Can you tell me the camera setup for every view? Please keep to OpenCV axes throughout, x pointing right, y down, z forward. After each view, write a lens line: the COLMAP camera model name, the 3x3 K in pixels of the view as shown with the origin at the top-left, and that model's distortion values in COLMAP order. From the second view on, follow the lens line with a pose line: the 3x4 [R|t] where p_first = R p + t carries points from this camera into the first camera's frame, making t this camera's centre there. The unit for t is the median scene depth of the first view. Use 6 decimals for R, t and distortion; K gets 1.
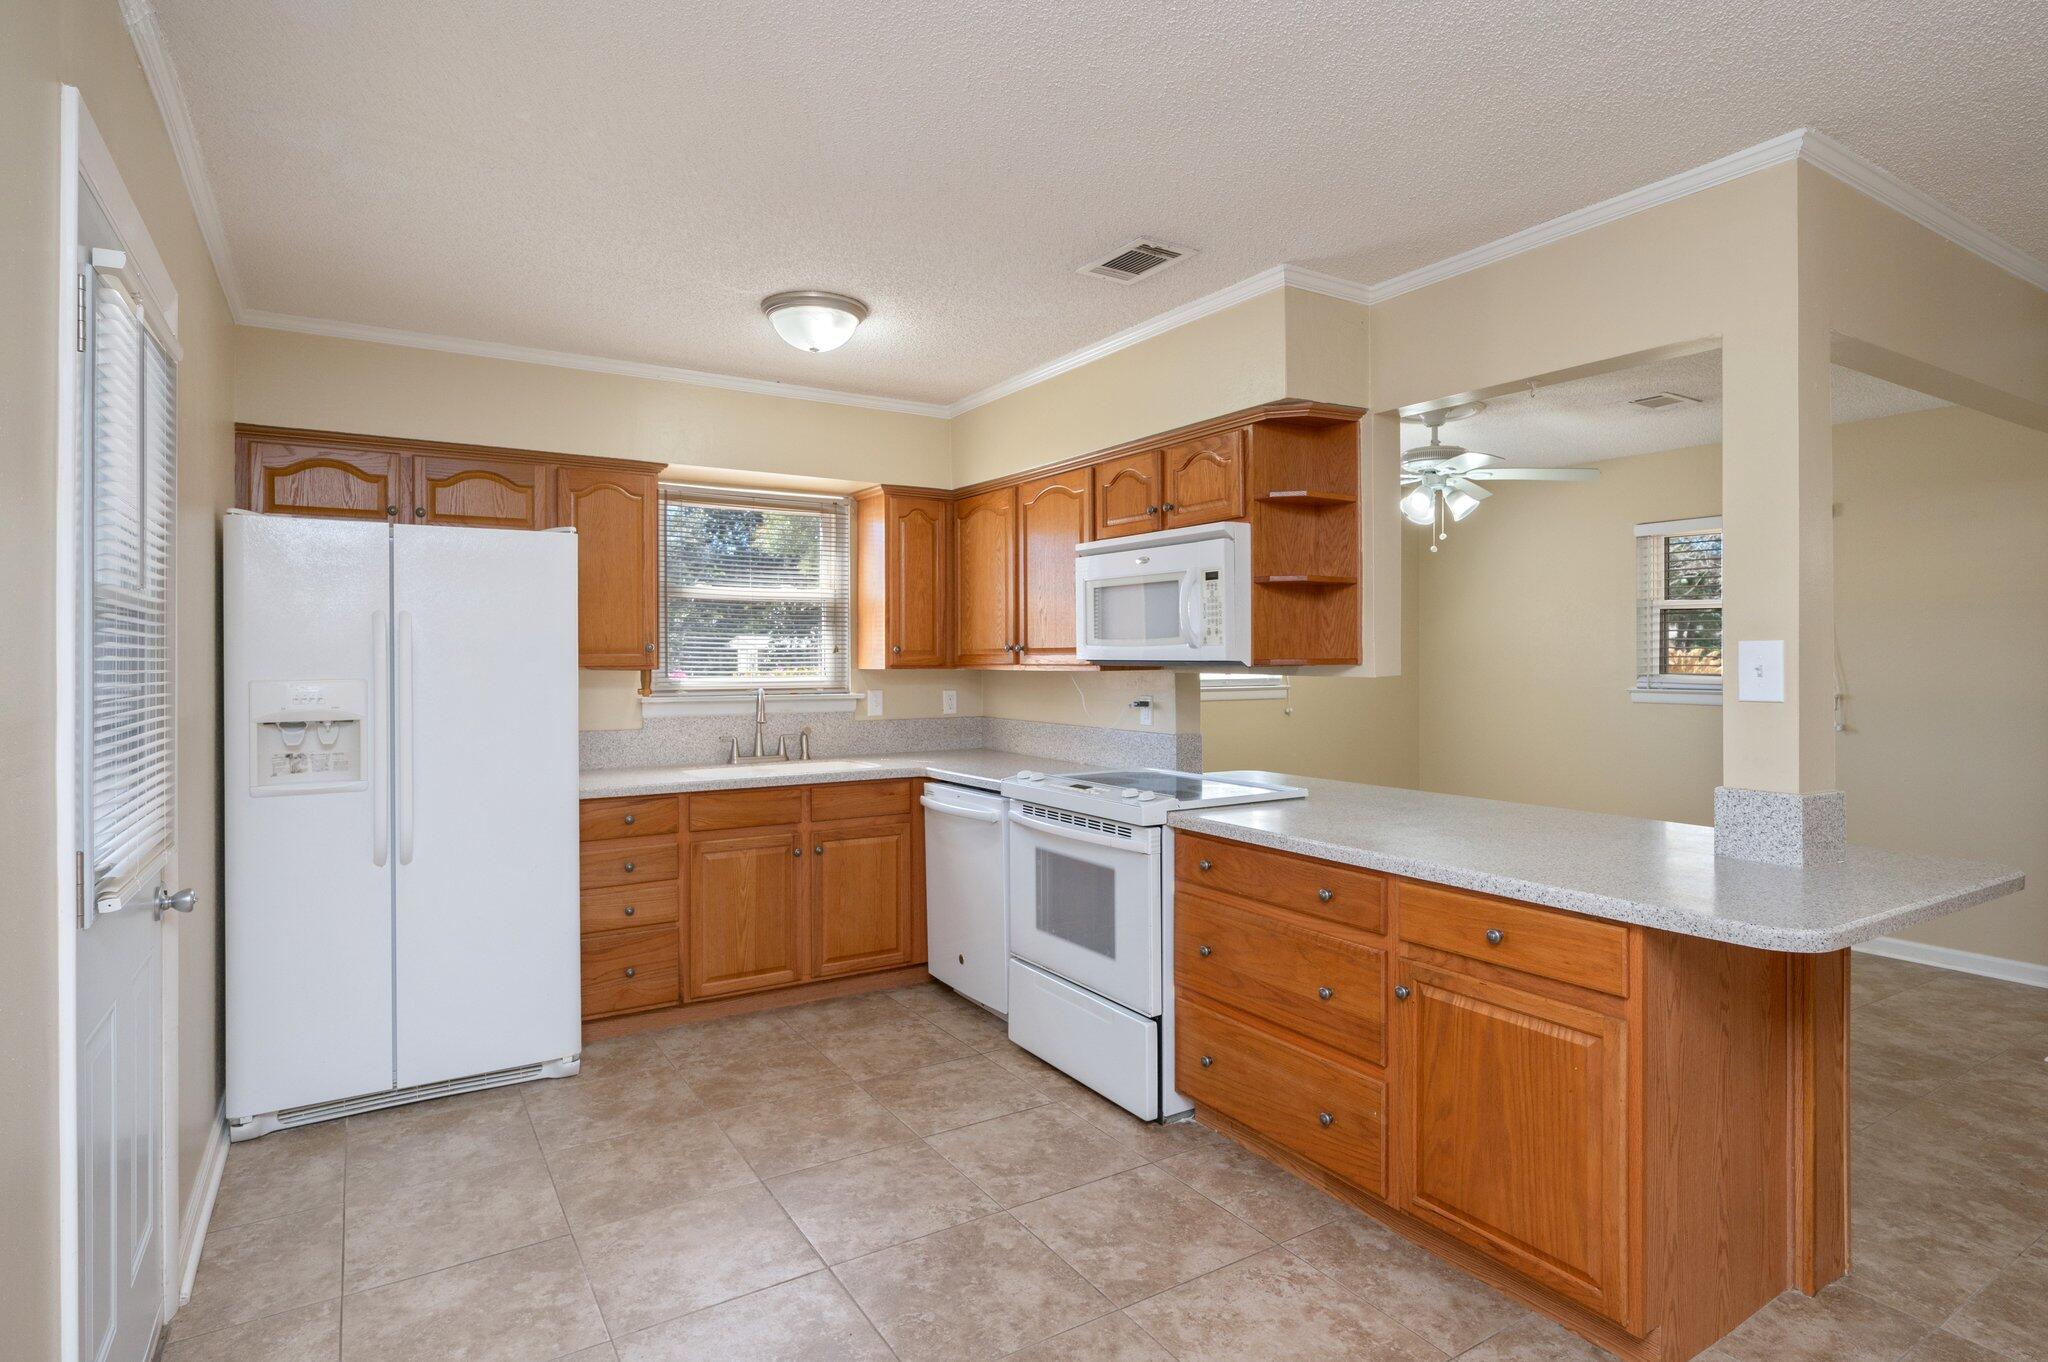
lens RADIAL K [[1085.8, 0, 1068.6], [0, 1085.8, 652.5], [0, 0, 1]] dist [0.003473, -0.003454]
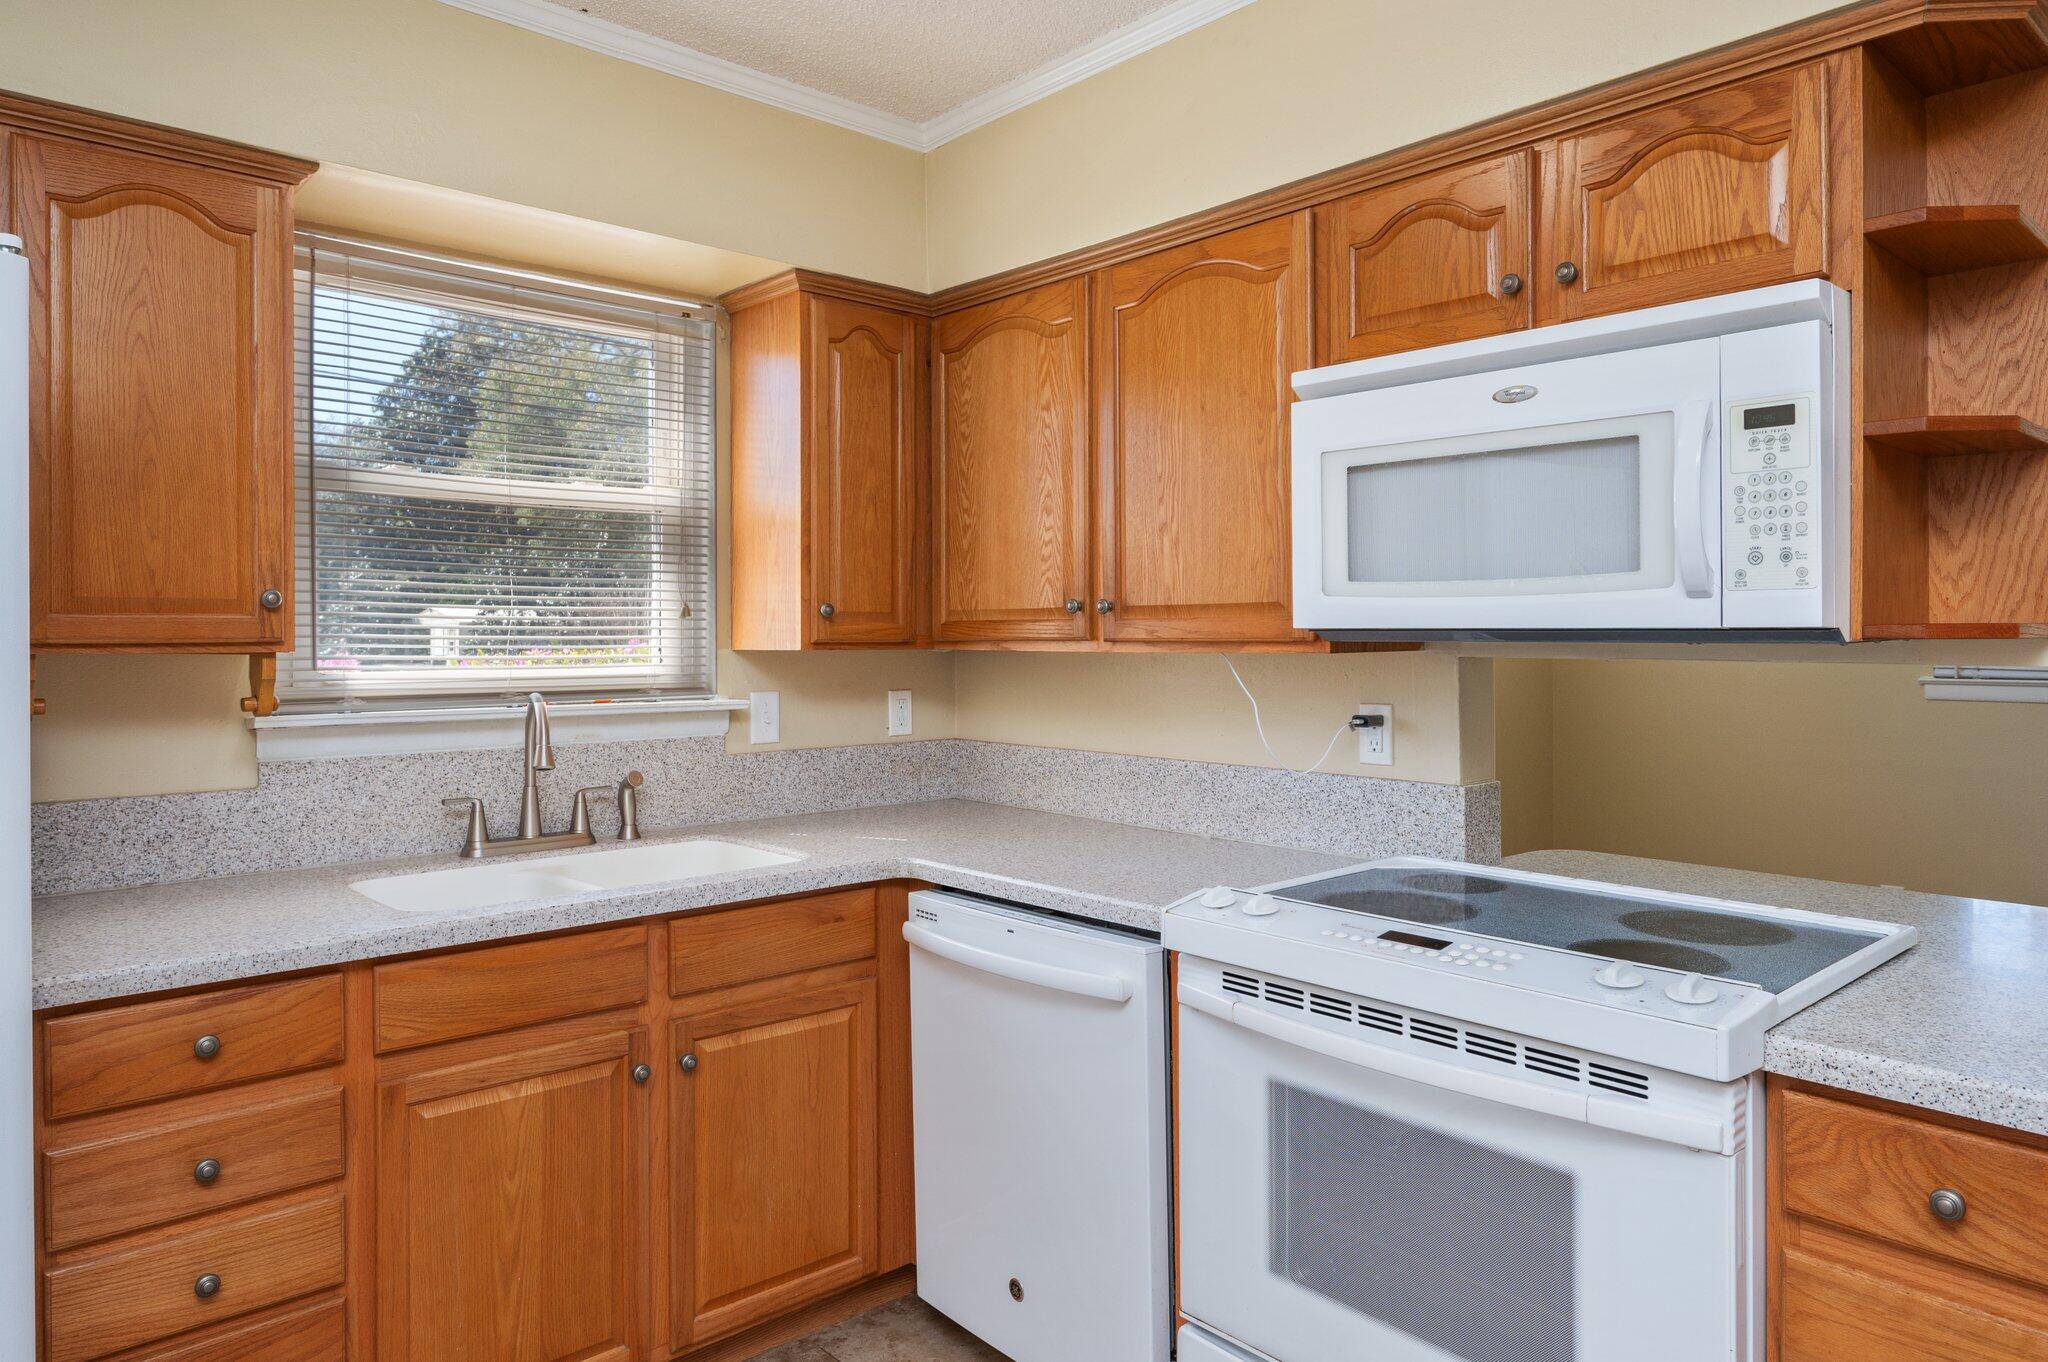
lens RADIAL K [[1329.4, 0, 1079.3], [0, 1329.4, 637.9], [0, 0, 1]] dist [-0.002453, -0.001651]
pose [[0.987385, 0.000218, 0.158335, -0.168757], [-0.001231, 0.999979, 0.006300, 0.007020], [-0.158331, -0.006415, 0.987365, 0.472882]]
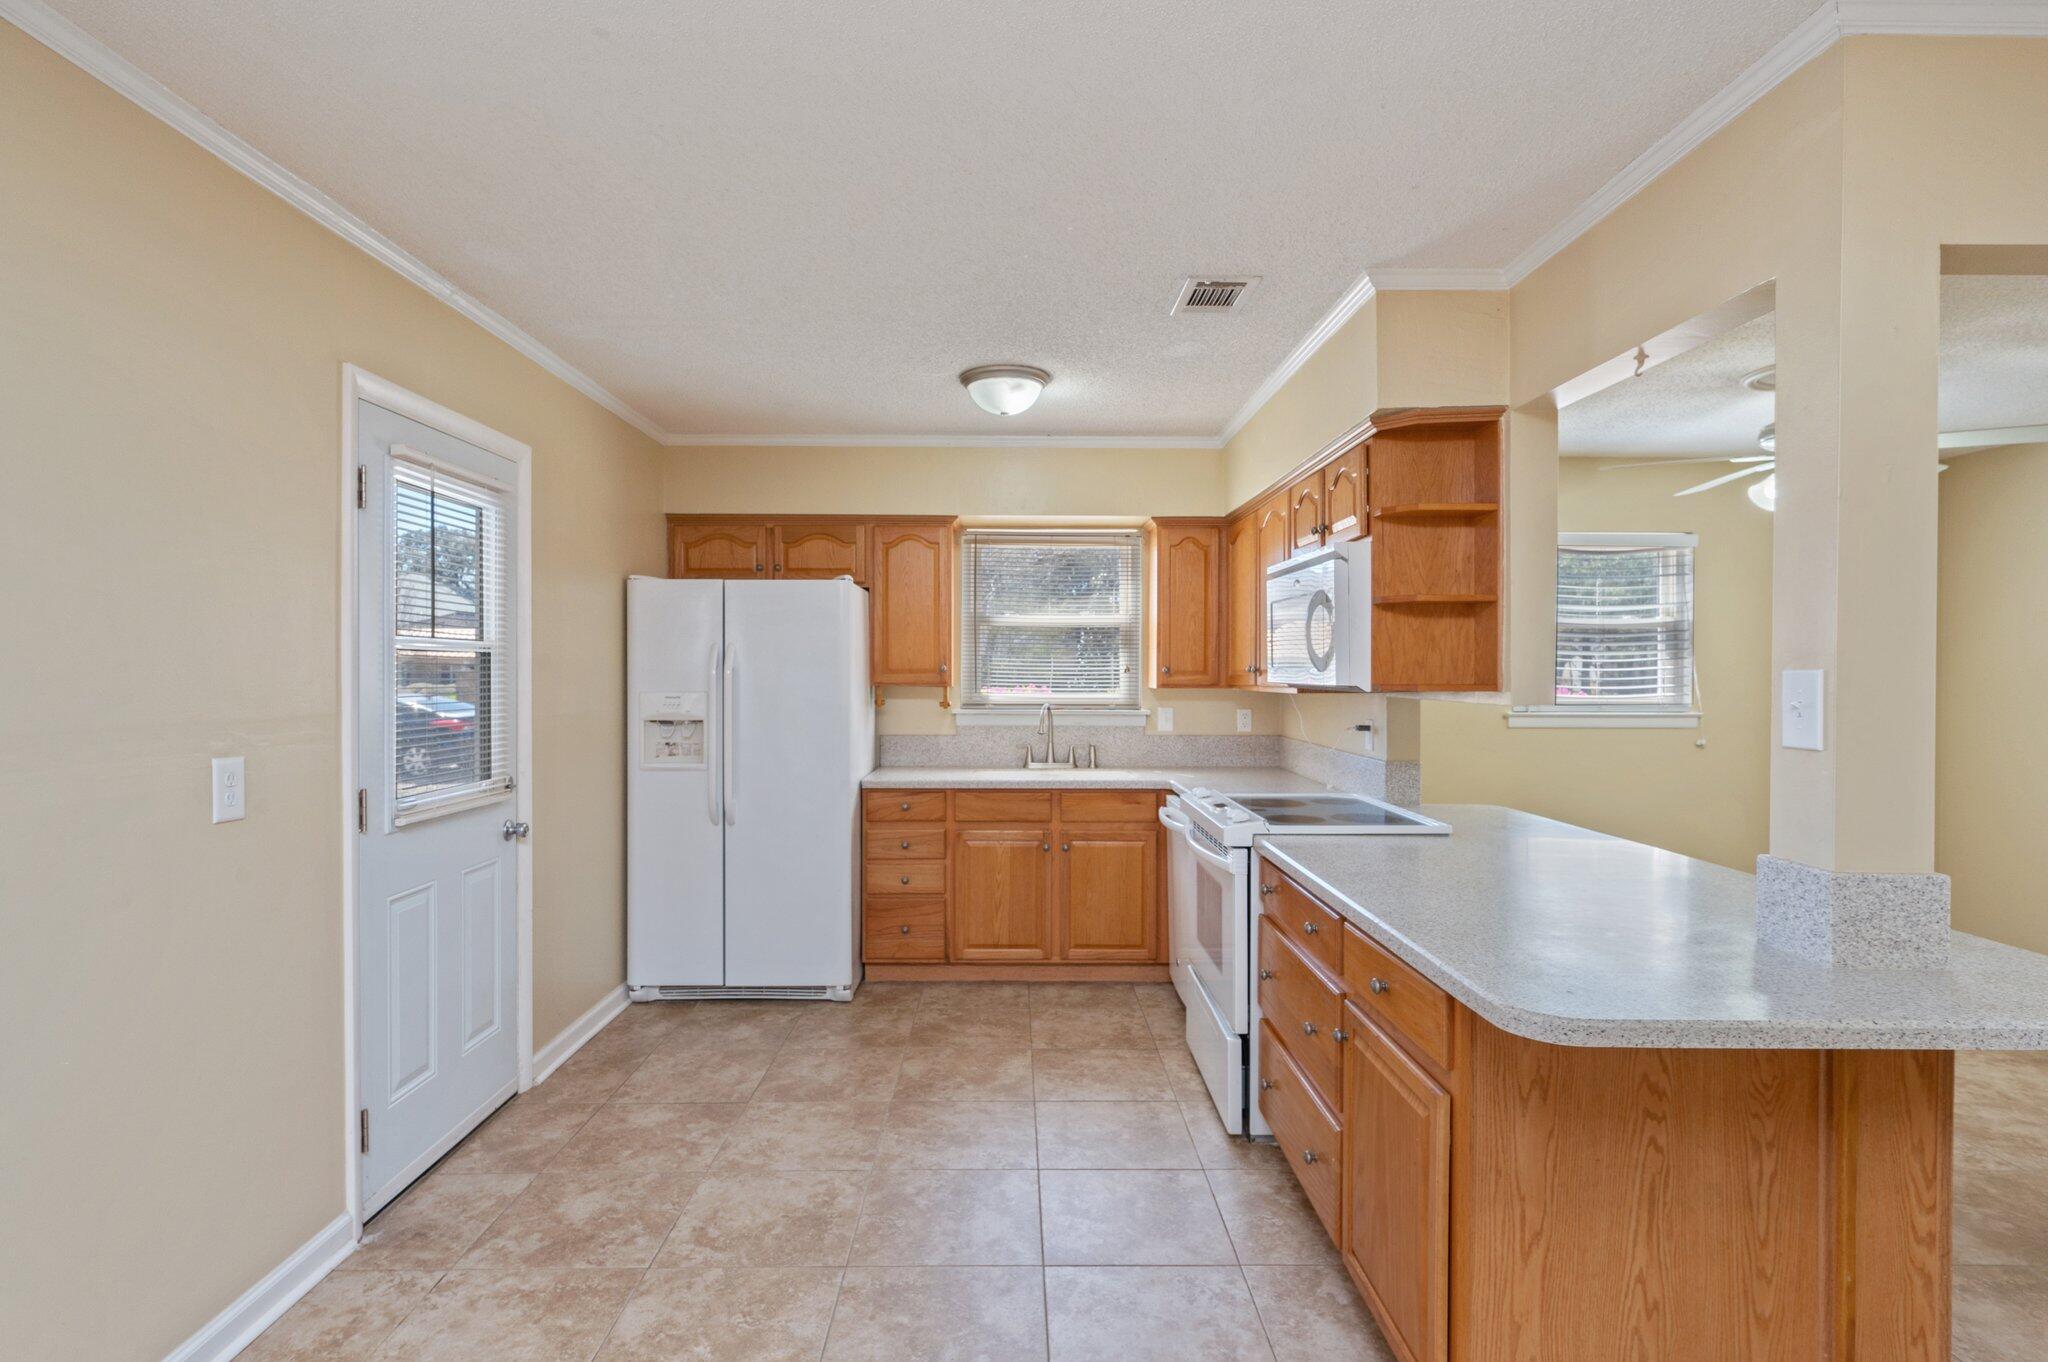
lens RADIAL K [[1085.8, 0, 1037.7], [0, 1085.8, 674.0], [0, 0, 1]] dist [0.003473, -0.003454]
pose [[0.845408, 0.006532, -0.534081, 0.369972], [-0.002554, 0.999963, 0.008188, -0.008723], [0.534115, -0.005558, 0.845394, 0.030687]]
